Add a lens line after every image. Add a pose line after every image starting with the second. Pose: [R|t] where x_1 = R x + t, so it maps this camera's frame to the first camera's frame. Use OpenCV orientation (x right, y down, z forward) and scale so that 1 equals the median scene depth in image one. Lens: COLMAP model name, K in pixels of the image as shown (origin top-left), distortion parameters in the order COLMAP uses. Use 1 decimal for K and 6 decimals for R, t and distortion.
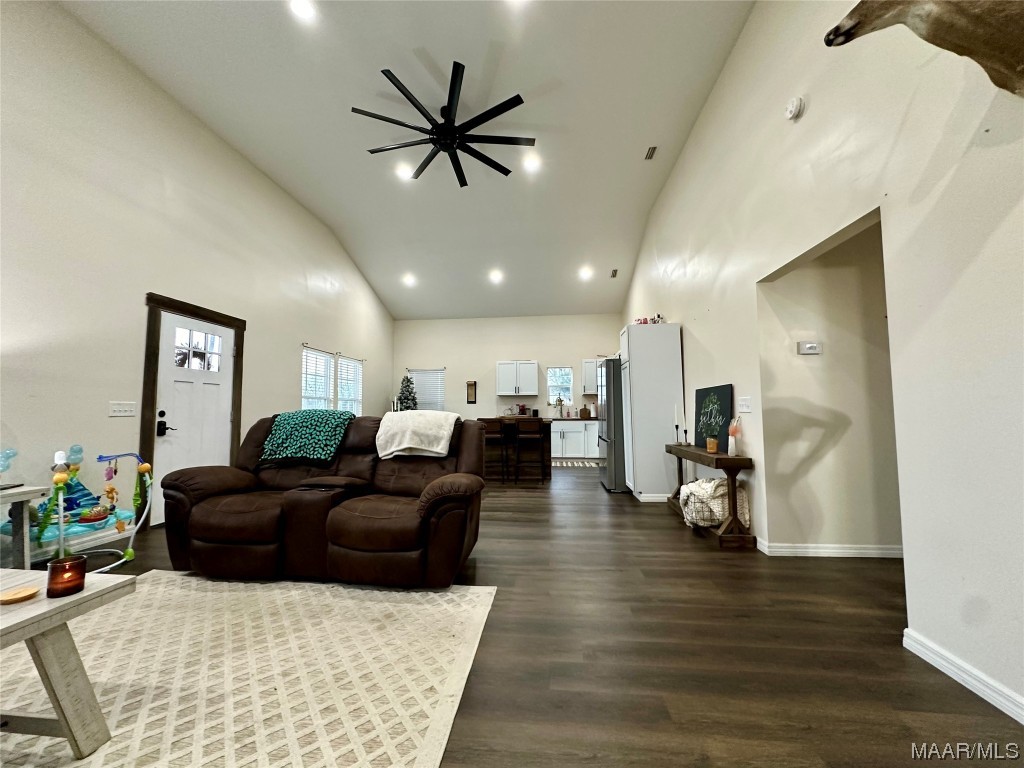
lens RADIAL K [[407.9, 0, 509.7], [0, 407.9, 382.7], [0, 0, 1]] dist [-0.001116, 0.000353]
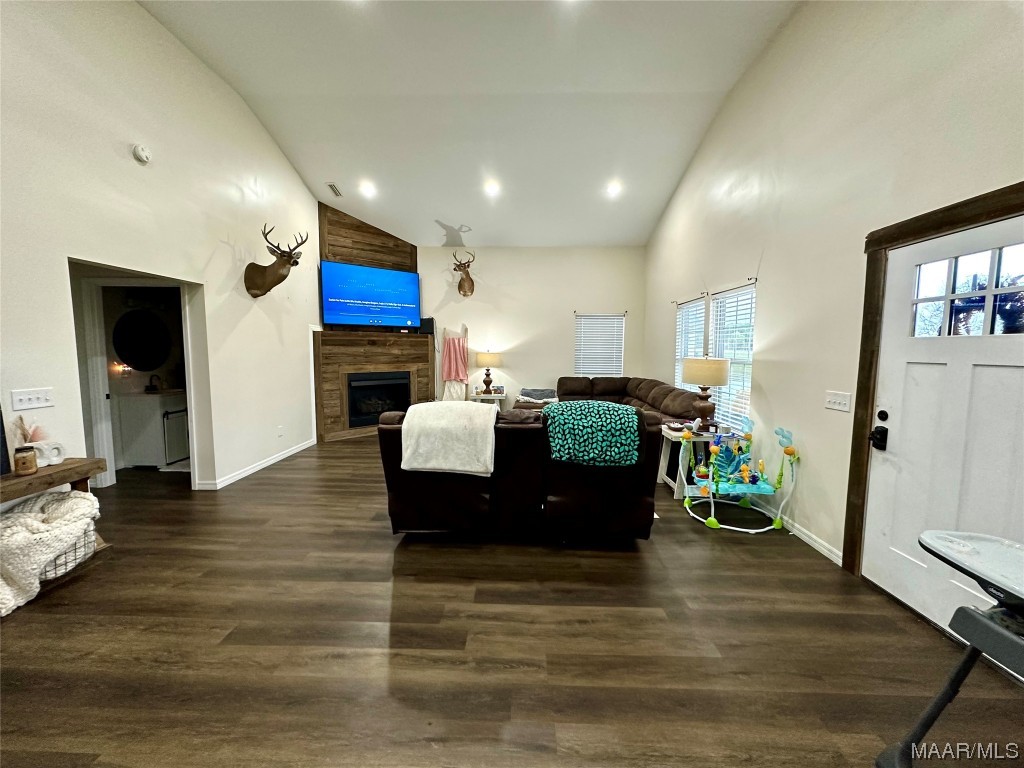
lens RADIAL K [[407.9, 0, 511.5], [0, 407.9, 382.6], [0, 0, 1]] dist [-0.001116, 0.000353]
pose [[-0.997213, 0.004968, -0.074443, -0.099862], [0.003909, 0.999889, 0.014359, 0.005967], [0.074507, 0.014028, -0.997122, 0.695897]]
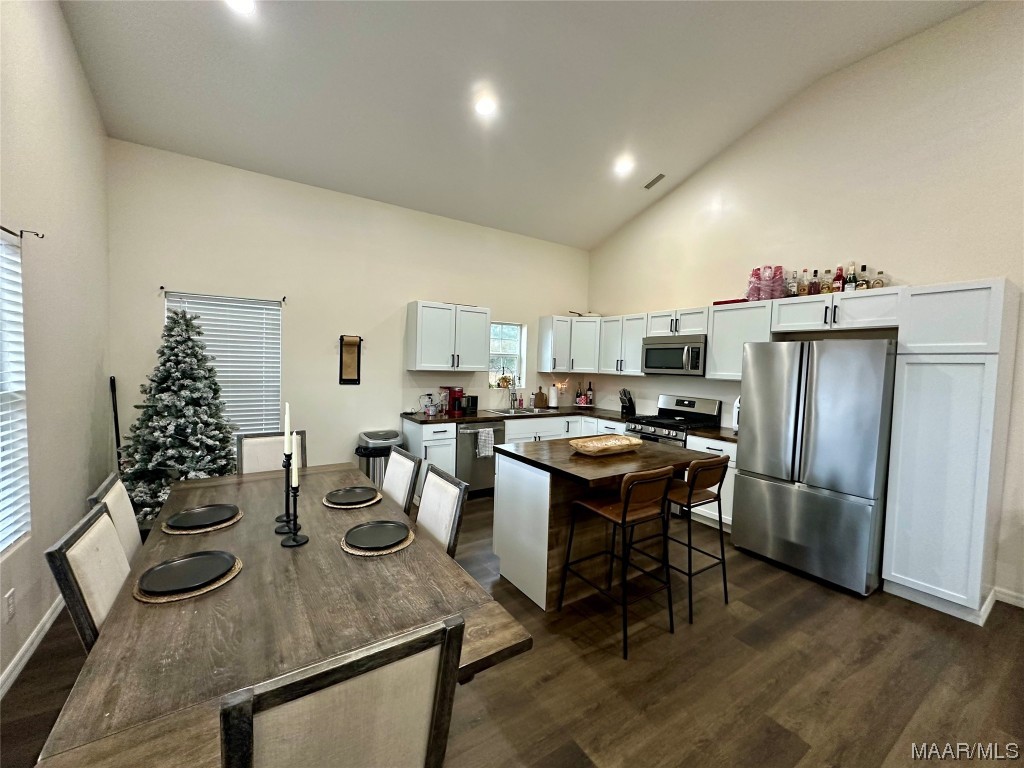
lens RADIAL K [[407.9, 0, 513.1], [0, 407.9, 386.8], [0, 0, 1]] dist [-0.001116, 0.000353]
pose [[0.766626, -0.008400, 0.642039, -0.264533], [-0.080962, 0.990669, 0.109634, -0.013149], [-0.636969, -0.136029, 0.758793, 0.554335]]
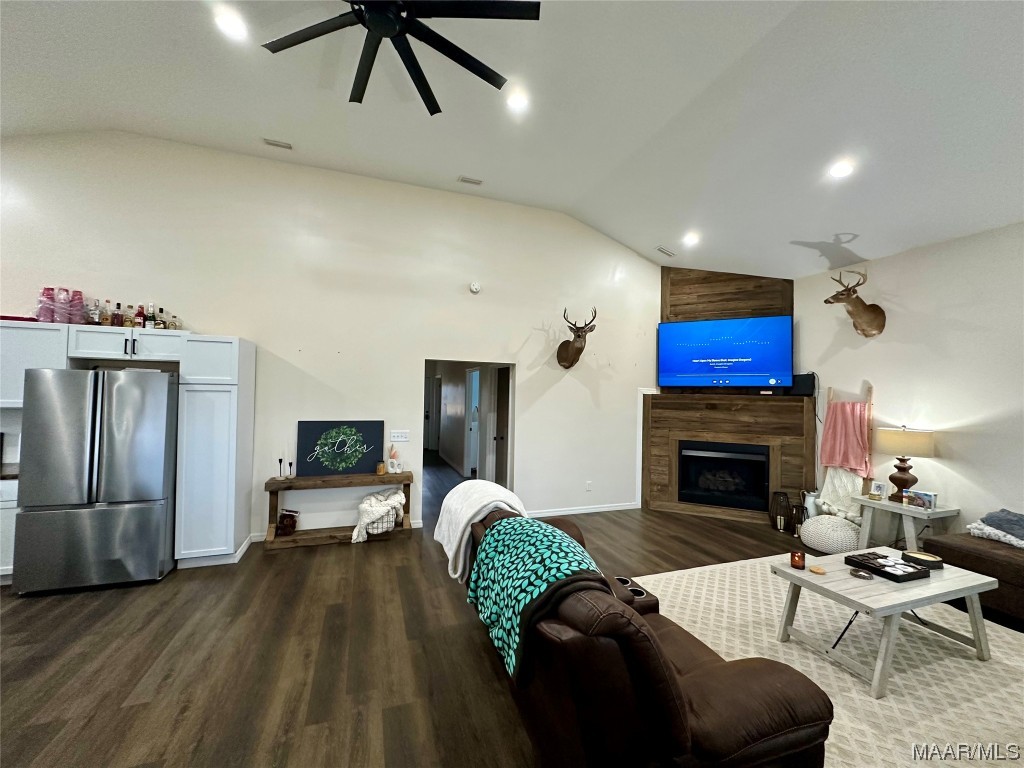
lens RADIAL K [[407.9, 0, 507.8], [0, 407.9, 383.1], [0, 0, 1]] dist [-0.001116, 0.000353]
pose [[-0.427194, 0.020629, 0.903925, -0.344936], [-0.083054, 0.994618, -0.061950, -0.028813], [-0.900337, -0.101539, -0.423181, 0.488205]]
